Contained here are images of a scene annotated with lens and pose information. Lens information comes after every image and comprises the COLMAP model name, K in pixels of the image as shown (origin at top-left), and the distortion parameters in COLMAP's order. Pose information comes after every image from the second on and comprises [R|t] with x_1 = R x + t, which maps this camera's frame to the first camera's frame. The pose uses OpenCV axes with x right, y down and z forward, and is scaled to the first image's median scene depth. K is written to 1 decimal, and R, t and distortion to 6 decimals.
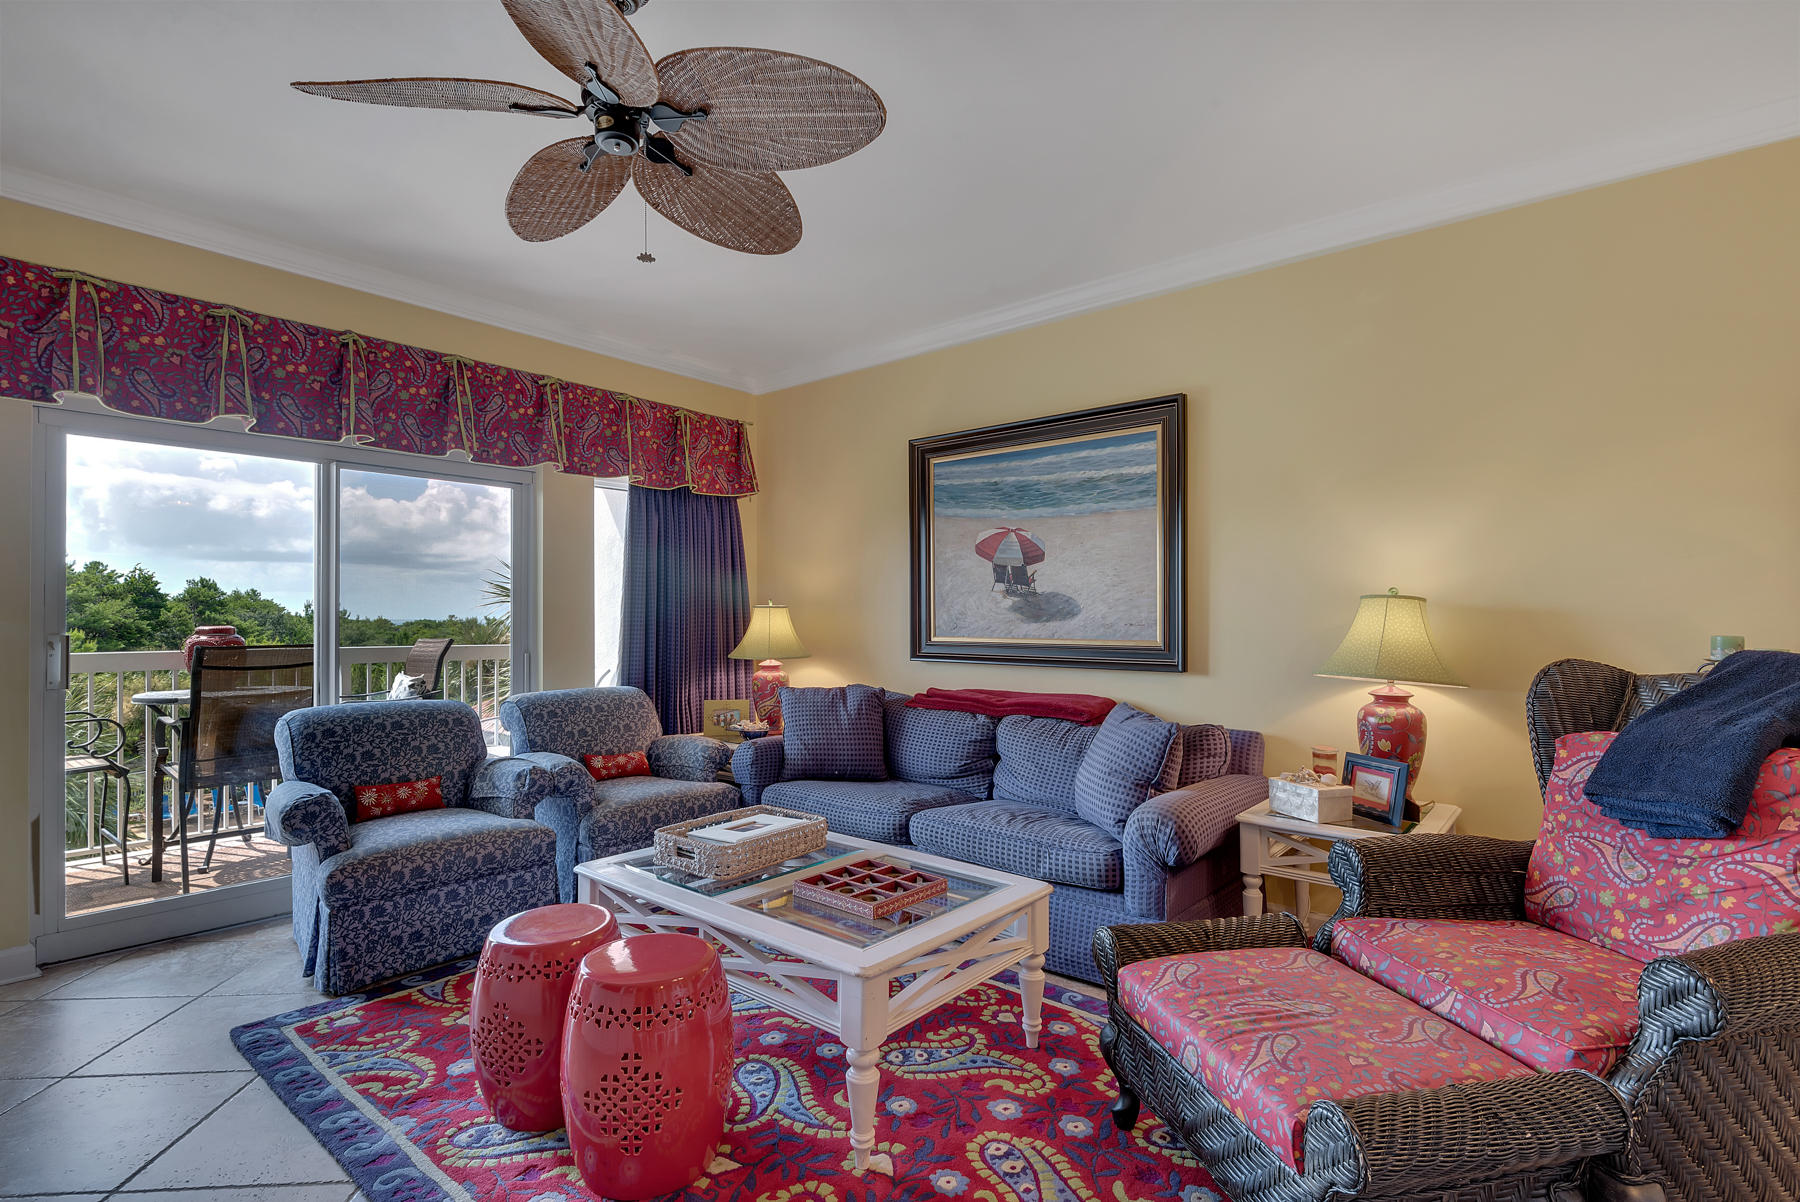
lens RADIAL K [[885.0, 0, 916.4], [0, 885.0, 604.9], [0, 0, 1]] dist [0.012891, -0.005123]
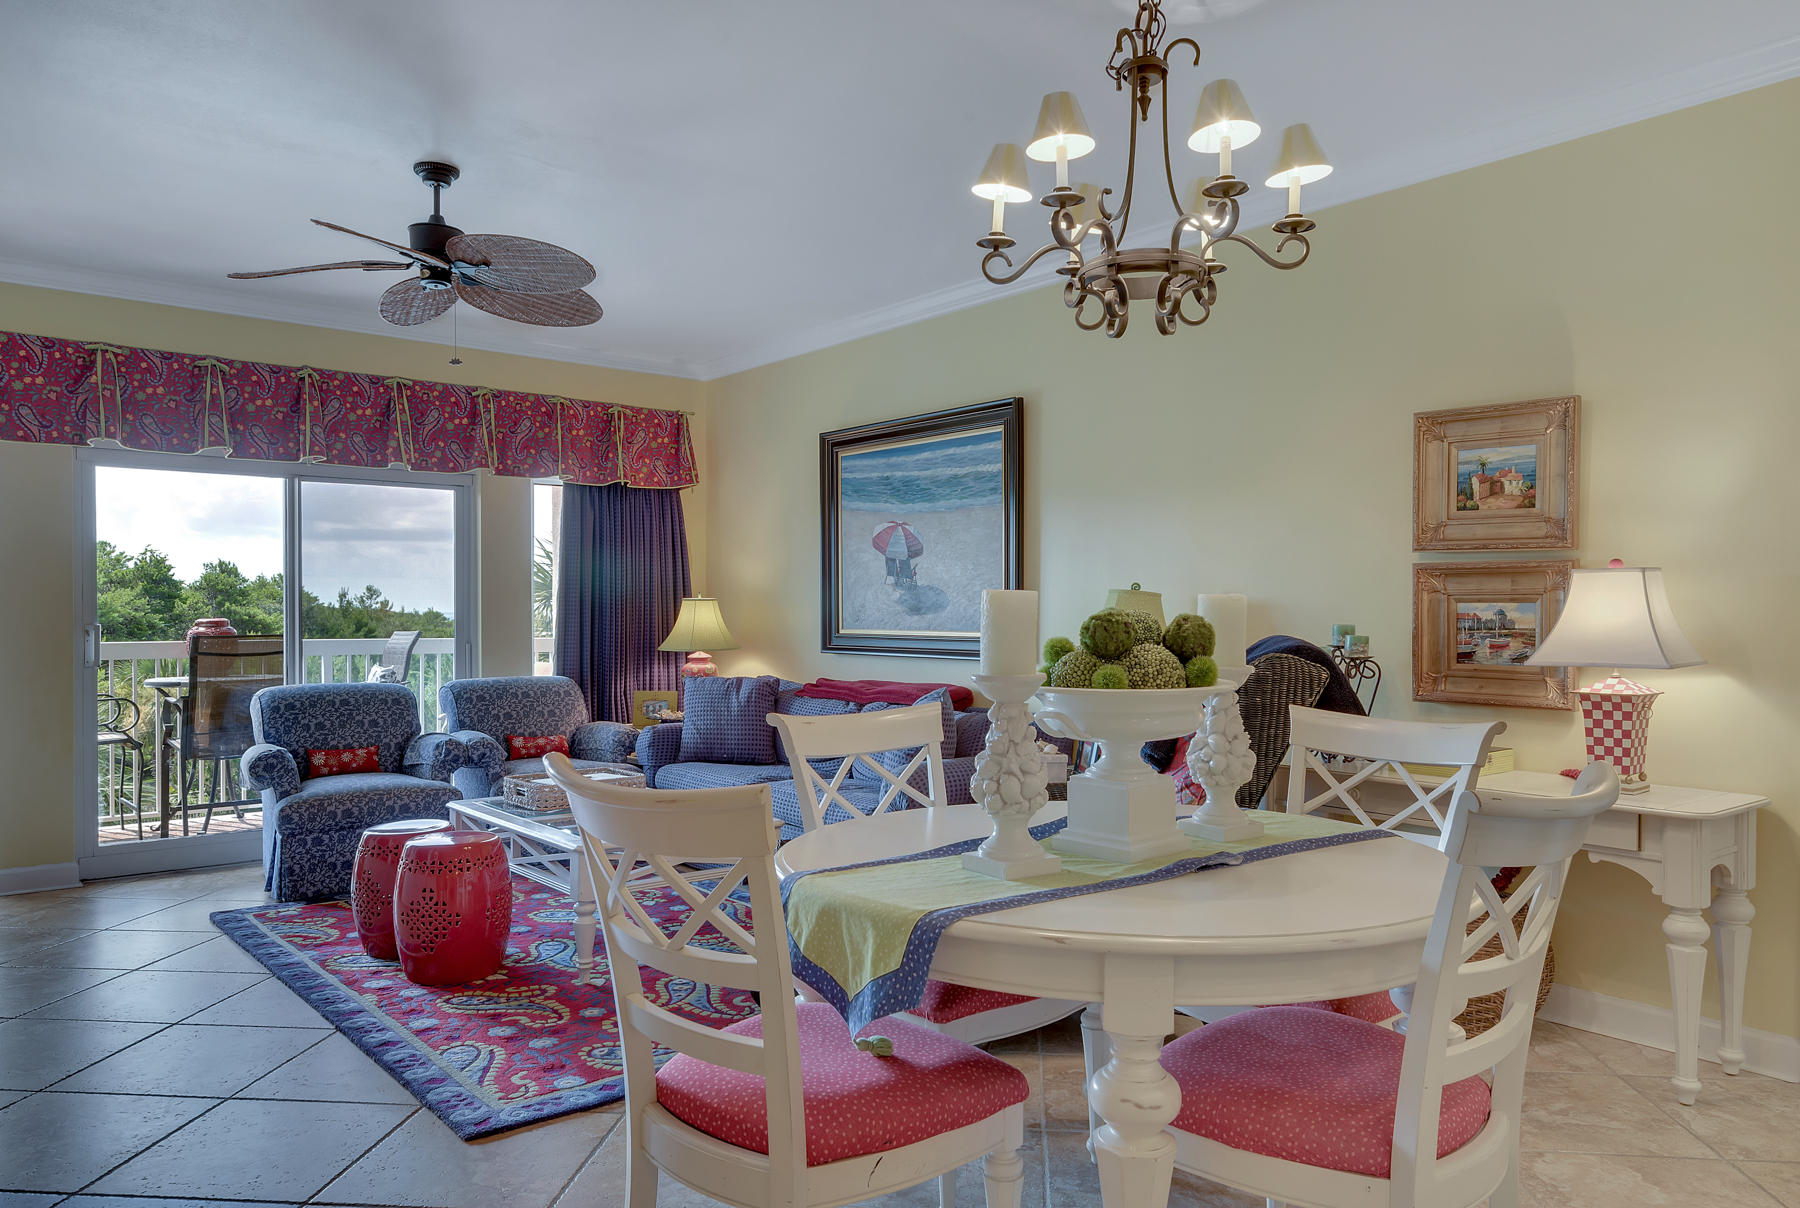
lens RADIAL K [[1315.6, 0, 903.5], [0, 1315.6, 605.7], [0, 0, 1]] dist [0.052267, 0.031022]
pose [[0.978822, -0.001652, -0.204705, 0.428953], [0.004035, 0.999929, 0.011226, -0.007874], [0.204672, -0.011815, 0.978759, -0.488999]]
